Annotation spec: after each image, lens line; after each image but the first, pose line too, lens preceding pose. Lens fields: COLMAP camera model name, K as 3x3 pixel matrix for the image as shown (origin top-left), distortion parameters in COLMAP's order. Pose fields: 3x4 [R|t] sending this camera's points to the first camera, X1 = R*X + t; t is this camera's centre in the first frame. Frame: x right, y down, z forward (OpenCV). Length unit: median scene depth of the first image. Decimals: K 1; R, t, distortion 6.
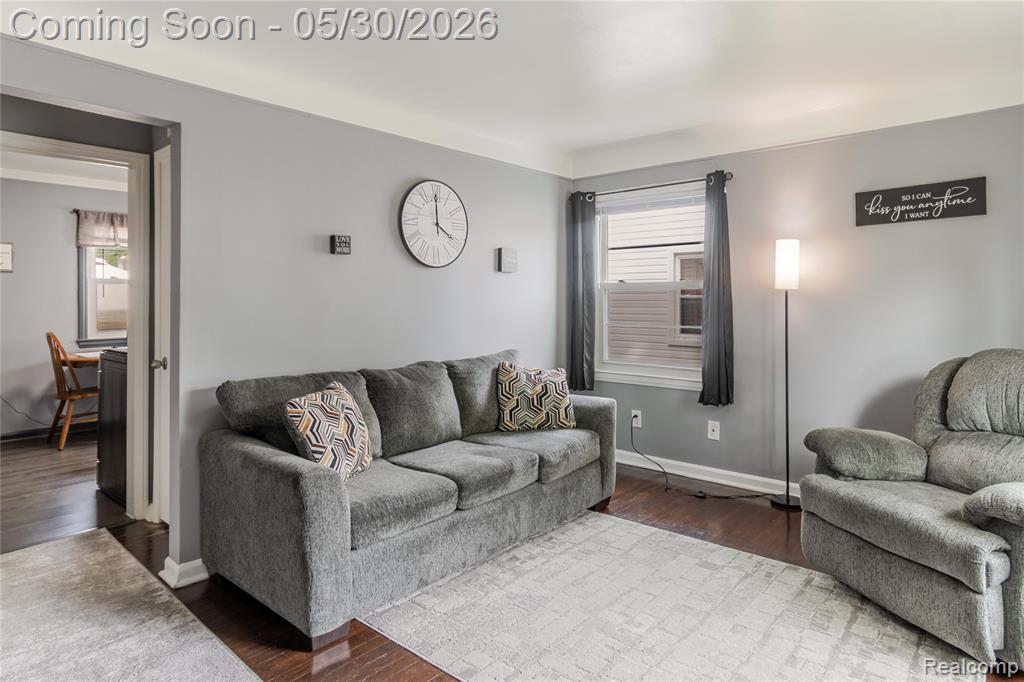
lens RADIAL K [[582.4, 0, 519.4], [0, 582.4, 297.5], [0, 0, 1]] dist [0.003795, 0.007549]
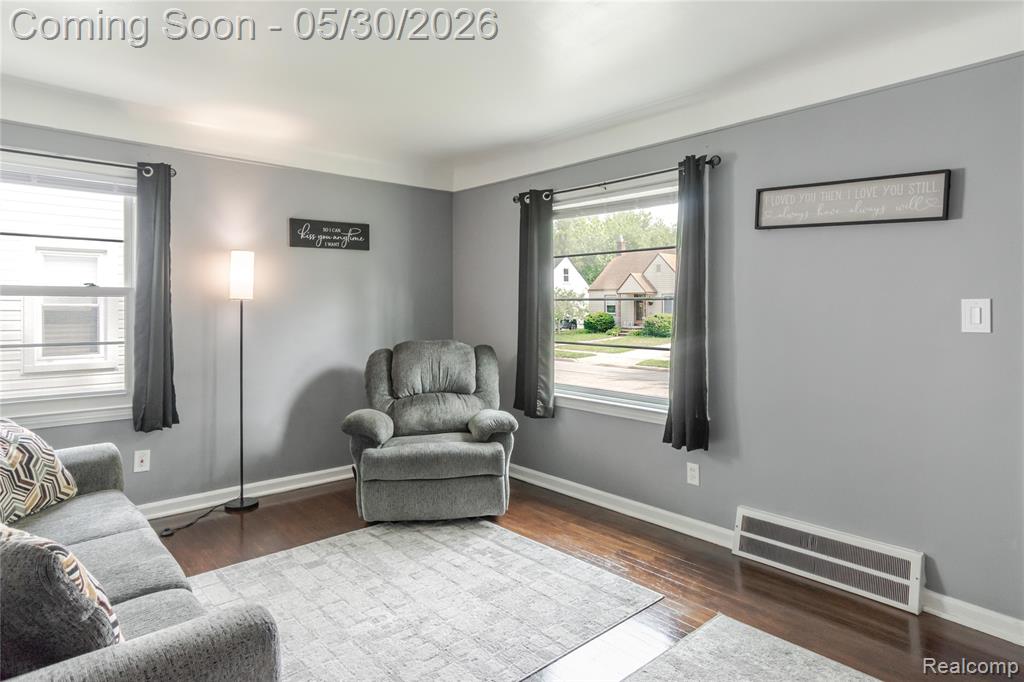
lens RADIAL K [[582.4, 0, 502.9], [0, 582.4, 314.8], [0, 0, 1]] dist [0.003795, 0.007549]
pose [[0.156467, -0.010421, 0.987628, -0.547008], [-0.003064, 0.999934, 0.011037, 0.000250], [-0.987678, -0.004753, 0.156425, 0.424520]]
